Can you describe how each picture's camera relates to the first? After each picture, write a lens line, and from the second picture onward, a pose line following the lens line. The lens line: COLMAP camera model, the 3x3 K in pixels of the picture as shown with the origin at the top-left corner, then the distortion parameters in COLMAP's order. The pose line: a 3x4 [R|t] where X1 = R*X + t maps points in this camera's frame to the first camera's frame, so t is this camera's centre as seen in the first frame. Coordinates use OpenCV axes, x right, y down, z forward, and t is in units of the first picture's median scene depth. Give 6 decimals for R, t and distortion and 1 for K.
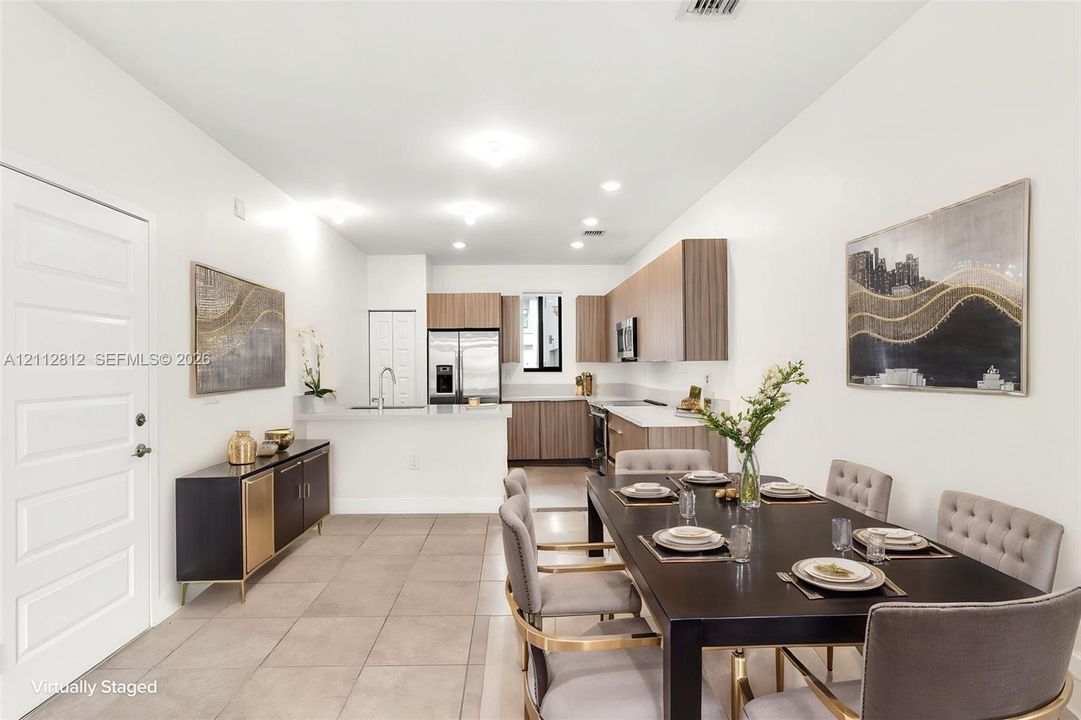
lens RADIAL K [[523.6, 0, 521.4], [0, 523.6, 369.9], [0, 0, 1]] dist [0.003429, 0.001171]
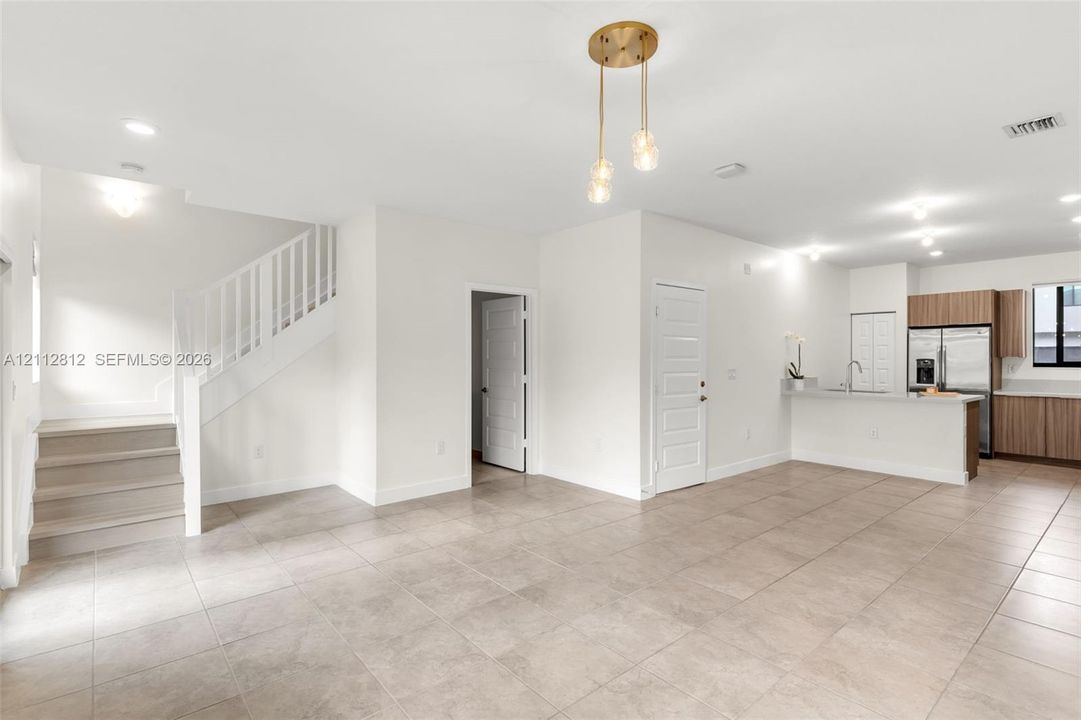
lens RADIAL K [[523.6, 0, 541.0], [0, 523.6, 357.0], [0, 0, 1]] dist [0.003429, 0.001171]
pose [[0.631357, 0.007678, -0.775455, 0.202048], [-0.012393, 0.999923, -0.000189, -0.003168], [0.775394, 0.009730, 0.631403, -0.337407]]
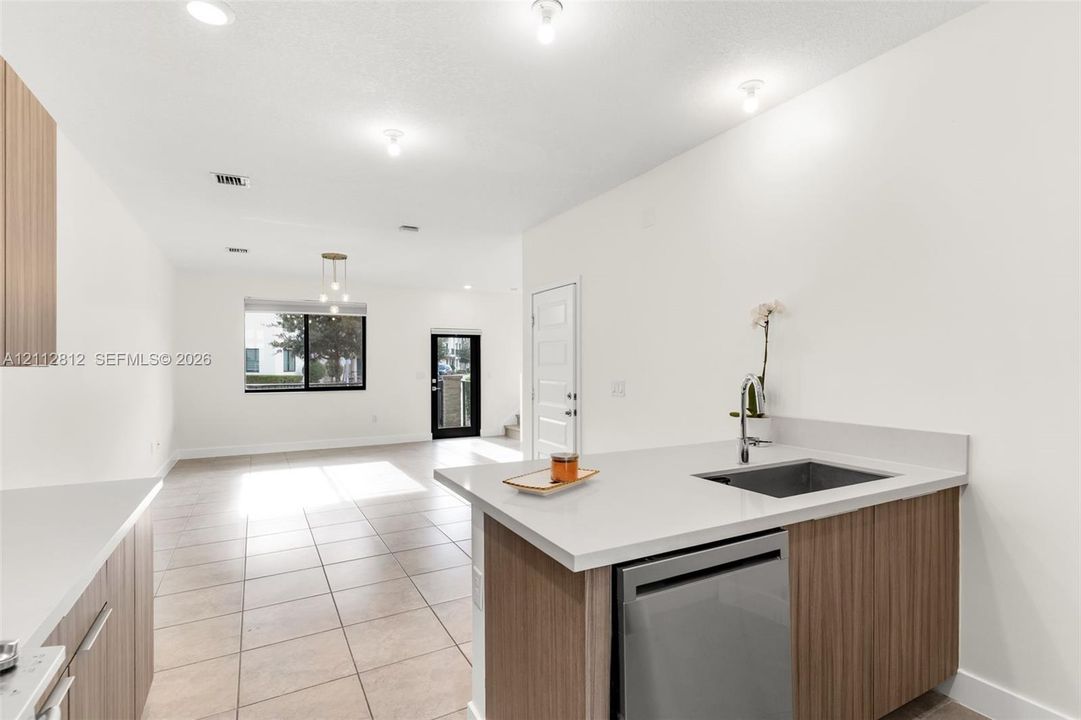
lens RADIAL K [[523.6, 0, 541.2], [0, 523.6, 362.8], [0, 0, 1]] dist [0.003429, 0.001171]
pose [[-0.886611, 0.004584, -0.462494, 0.081256], [0.000683, 0.999963, 0.008601, -0.013687], [0.462516, 0.007310, -0.886581, 0.980694]]
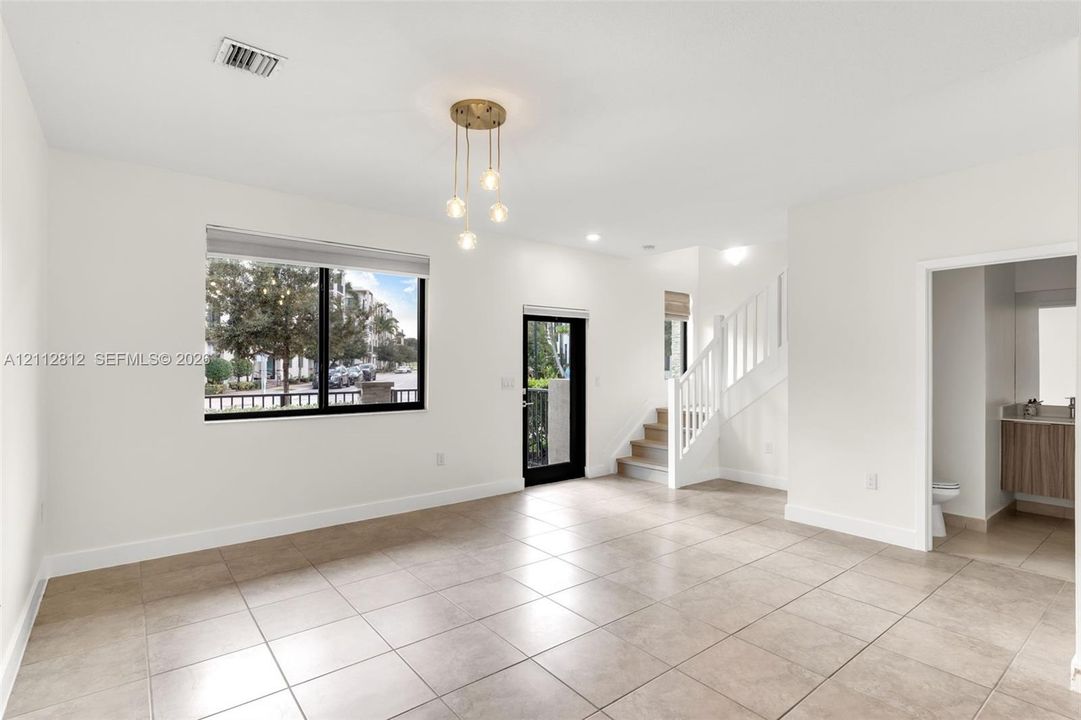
lens RADIAL K [[523.6, 0, 541.2], [0, 523.6, 360.2], [0, 0, 1]] dist [0.003429, 0.001171]
pose [[-0.794675, -0.002855, -0.607029, 0.185941], [-0.007719, 0.999956, 0.005402, -0.009018], [0.606986, 0.008978, -0.794662, 0.299063]]
